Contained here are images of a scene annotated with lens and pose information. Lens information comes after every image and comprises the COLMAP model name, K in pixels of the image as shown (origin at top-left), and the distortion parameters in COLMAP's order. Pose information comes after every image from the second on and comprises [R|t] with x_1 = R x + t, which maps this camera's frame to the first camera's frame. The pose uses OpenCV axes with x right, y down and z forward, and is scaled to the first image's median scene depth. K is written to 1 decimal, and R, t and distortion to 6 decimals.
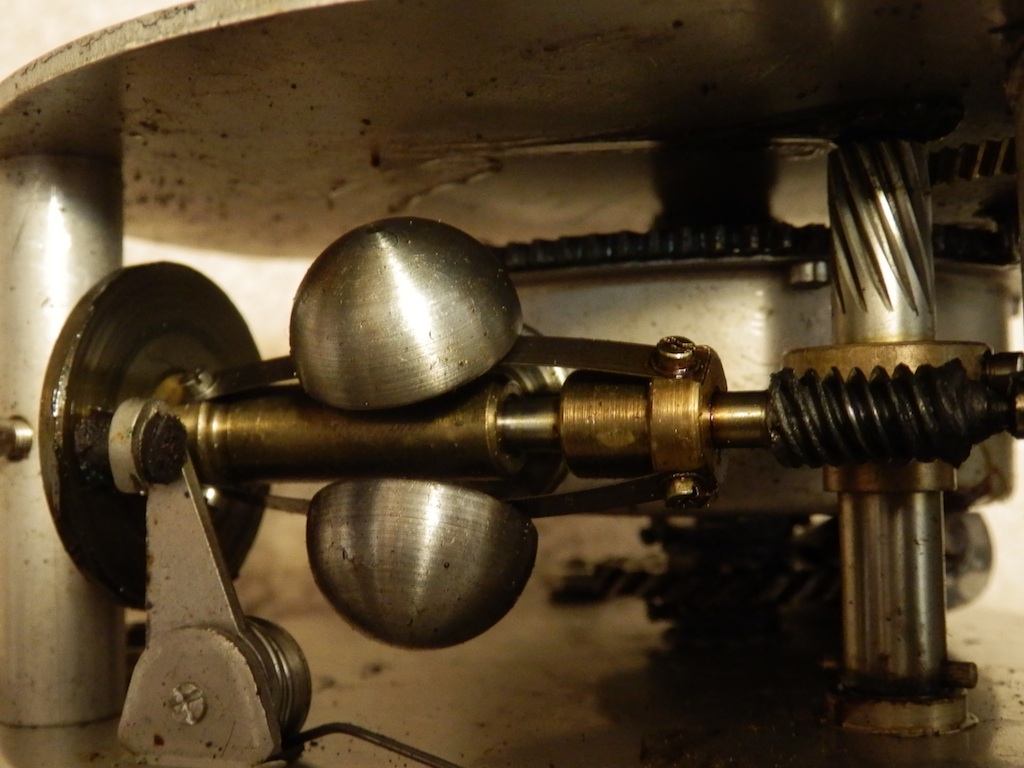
lens RADIAL K [[1287.6, 0, 512.0], [0, 1287.6, 384.0], [0, 0, 1]] dist [-0.016270, -0.009048]
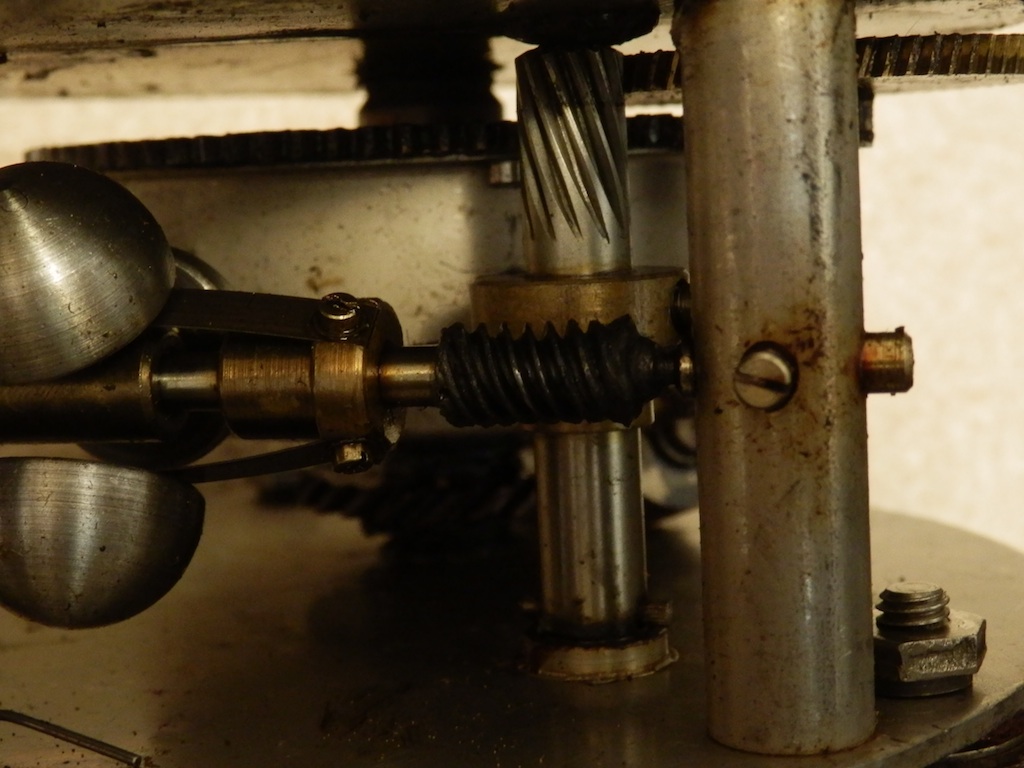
lens RADIAL K [[1807.8, 0, 512.0], [0, 1807.8, 384.0], [0, 0, 1]] dist [-0.057011, -0.135744]
pose [[0.989696, -0.044823, 0.135986, 0.063880], [0.022254, 0.986349, 0.163158, -0.165270], [-0.141443, -0.158450, 0.977183, -0.277437]]
